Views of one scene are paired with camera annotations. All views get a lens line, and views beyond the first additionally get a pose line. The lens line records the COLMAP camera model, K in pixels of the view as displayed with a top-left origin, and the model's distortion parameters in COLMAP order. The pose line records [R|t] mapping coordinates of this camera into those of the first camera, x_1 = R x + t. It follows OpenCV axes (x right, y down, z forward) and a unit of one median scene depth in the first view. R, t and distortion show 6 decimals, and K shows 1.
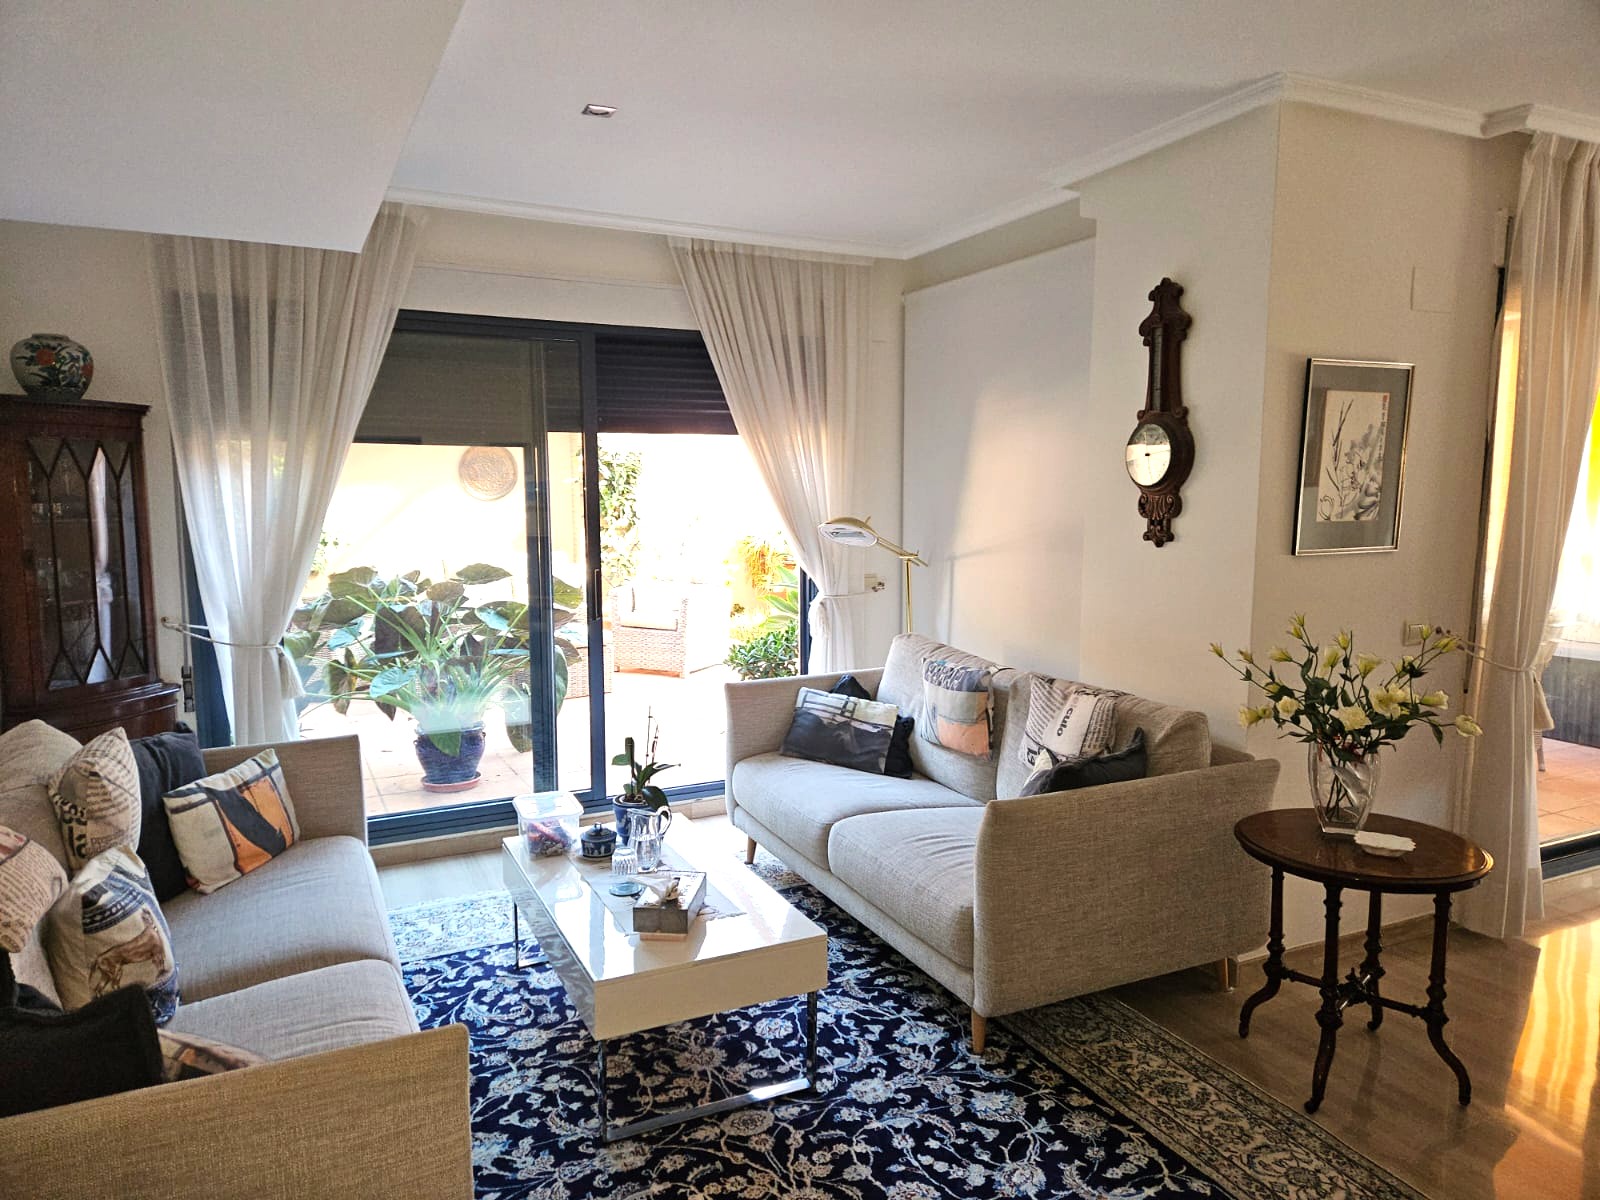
lens RADIAL K [[1064.5, 0, 793.2], [0, 1064.5, 605.5], [0, 0, 1]] dist [0.083635, -0.063177]
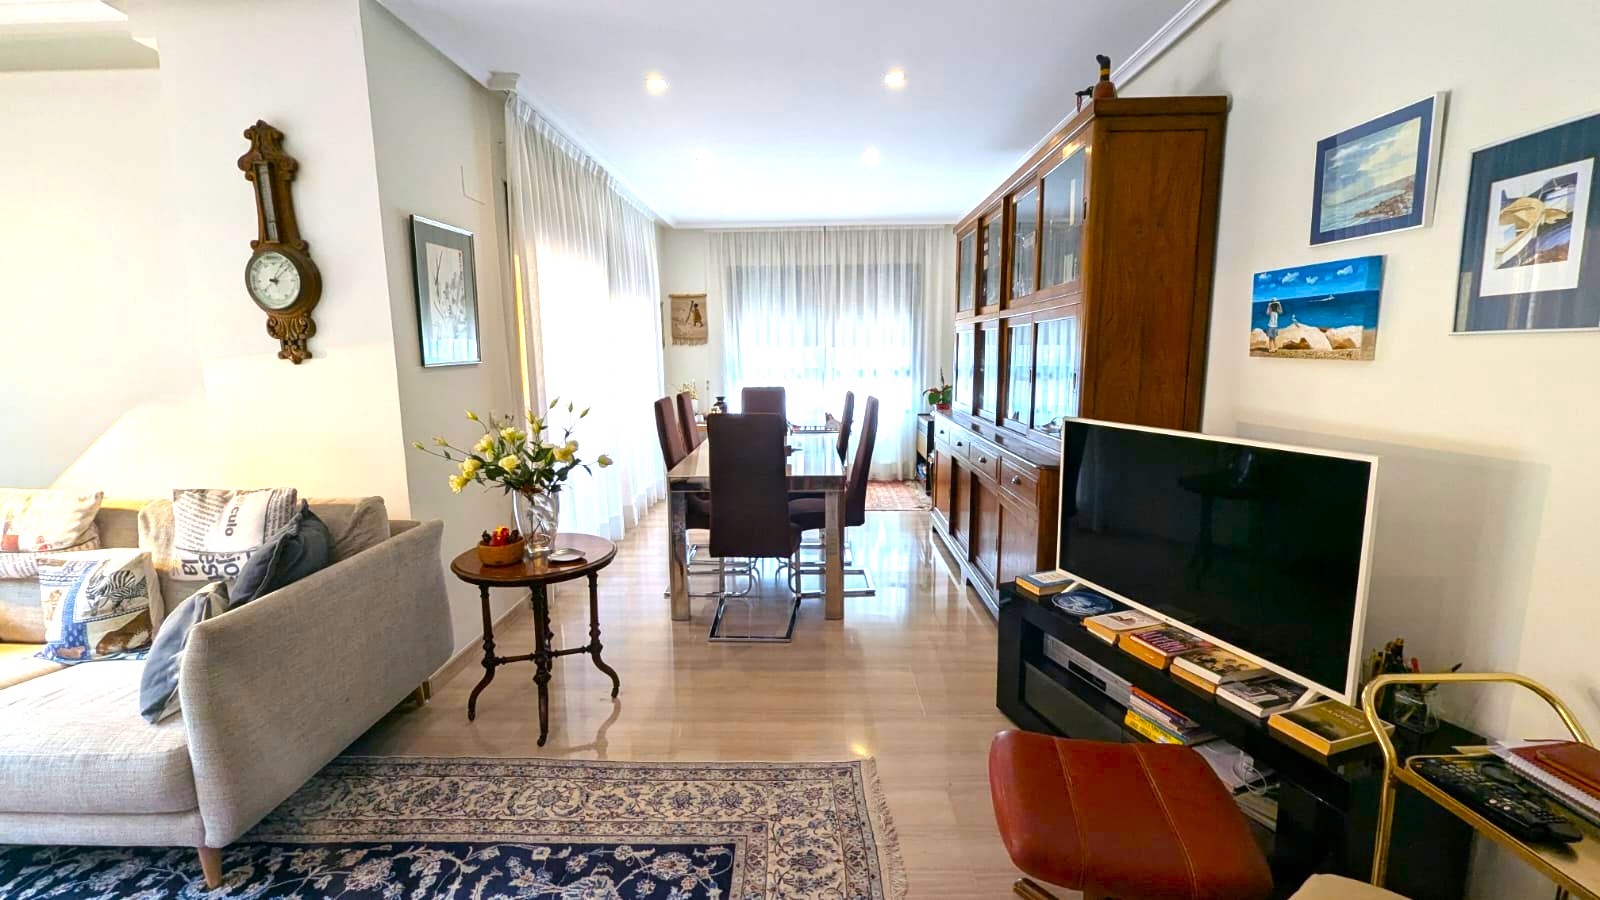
lens RADIAL K [[659.8, 0, 801.1], [0, 659.8, 451.0], [0, 0, 1]] dist [-0.001107, -0.000367]
pose [[0.453320, -0.136155, 0.880887, -0.052204], [0.112621, 0.989094, 0.094923, 0.034531], [-0.884204, 0.056176, 0.463710, 0.236374]]
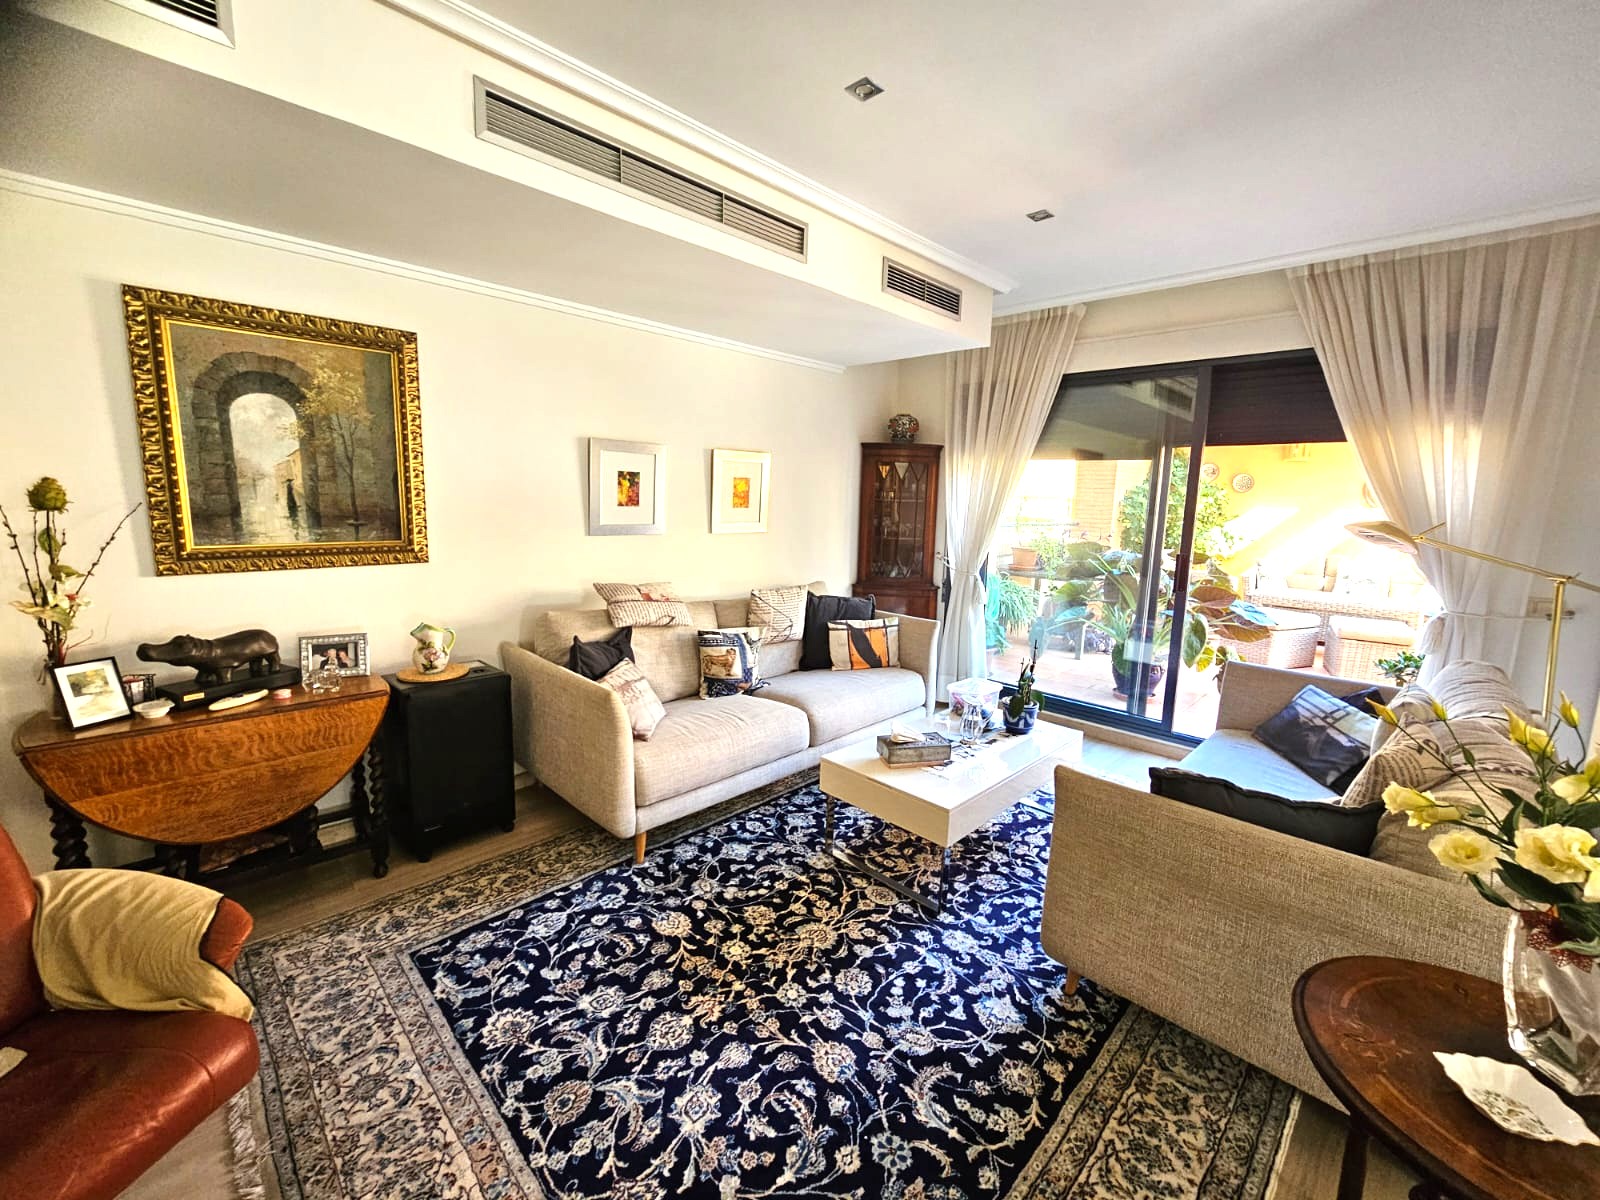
lens RADIAL K [[660.3, 0, 807.7], [0, 660.3, 594.2], [0, 0, 1]] dist [-0.000452, -0.000101]
pose [[0.344100, 0.152678, -0.926436, 0.604907], [-0.132858, 0.984680, 0.112930, -0.023960], [0.929486, 0.084225, 0.359113, 0.453505]]
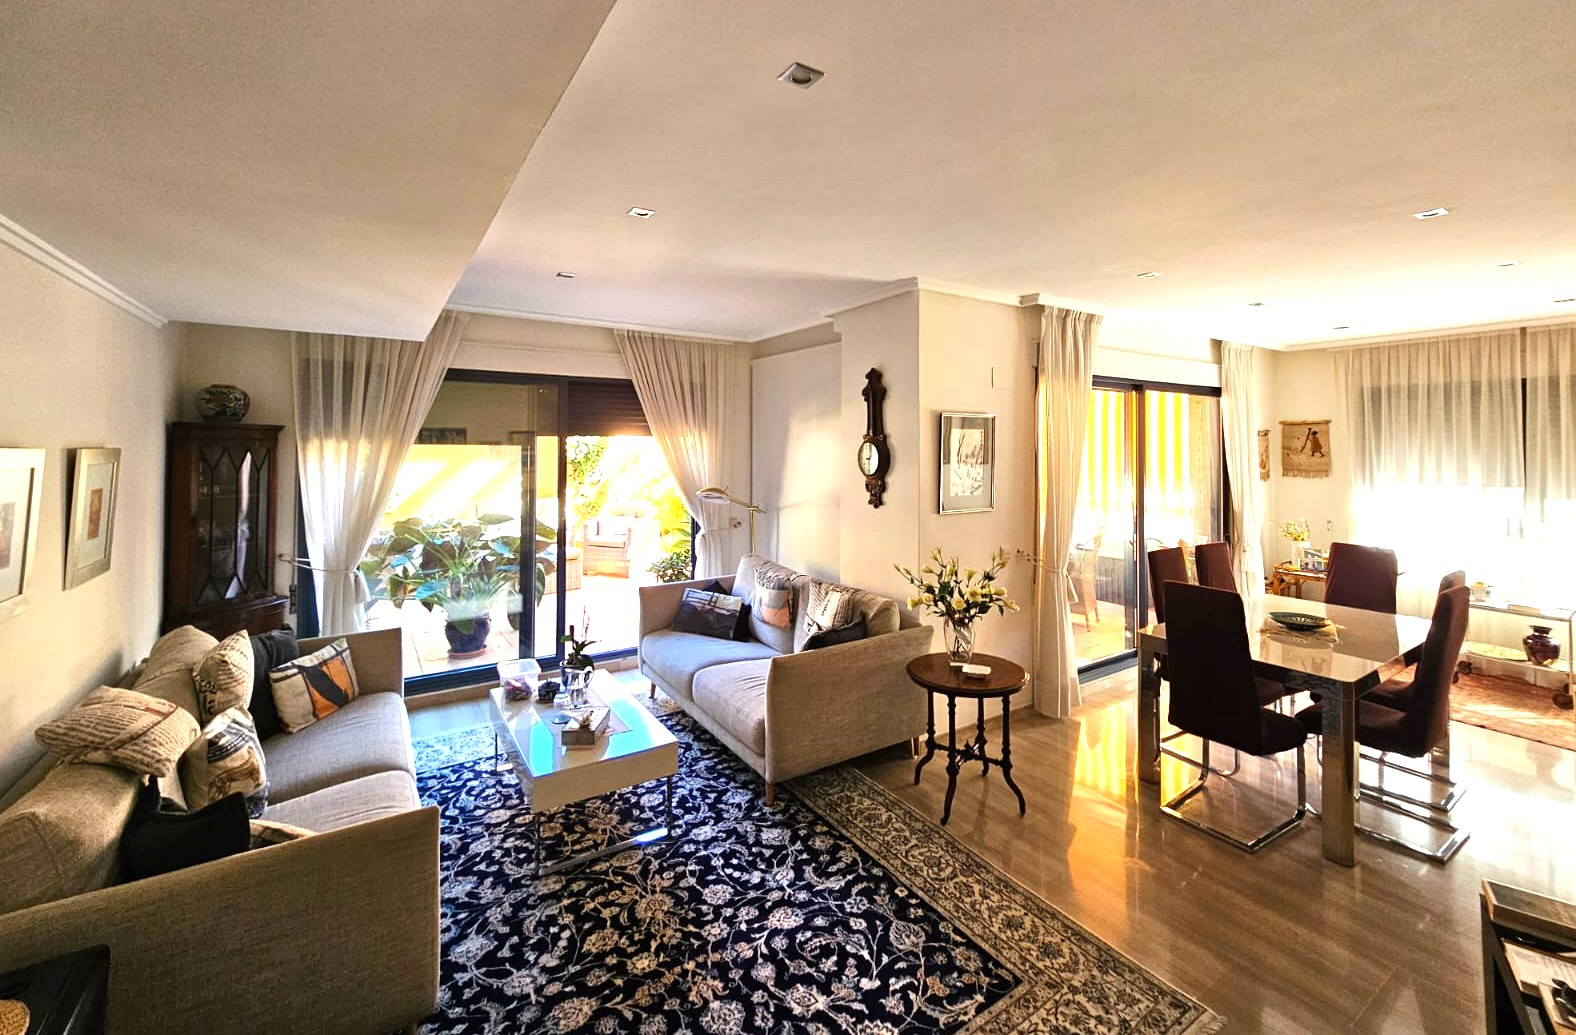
lens RADIAL K [[657.4, 0, 809.5], [0, 657.4, 435.2], [0, 0, 1]] dist [0.002163, 0.000589]
pose [[0.989967, 0.007784, 0.141081, 0.076816], [0.010773, 0.991416, -0.130300, -0.037195], [-0.140884, 0.130512, 0.981386, -0.122633]]
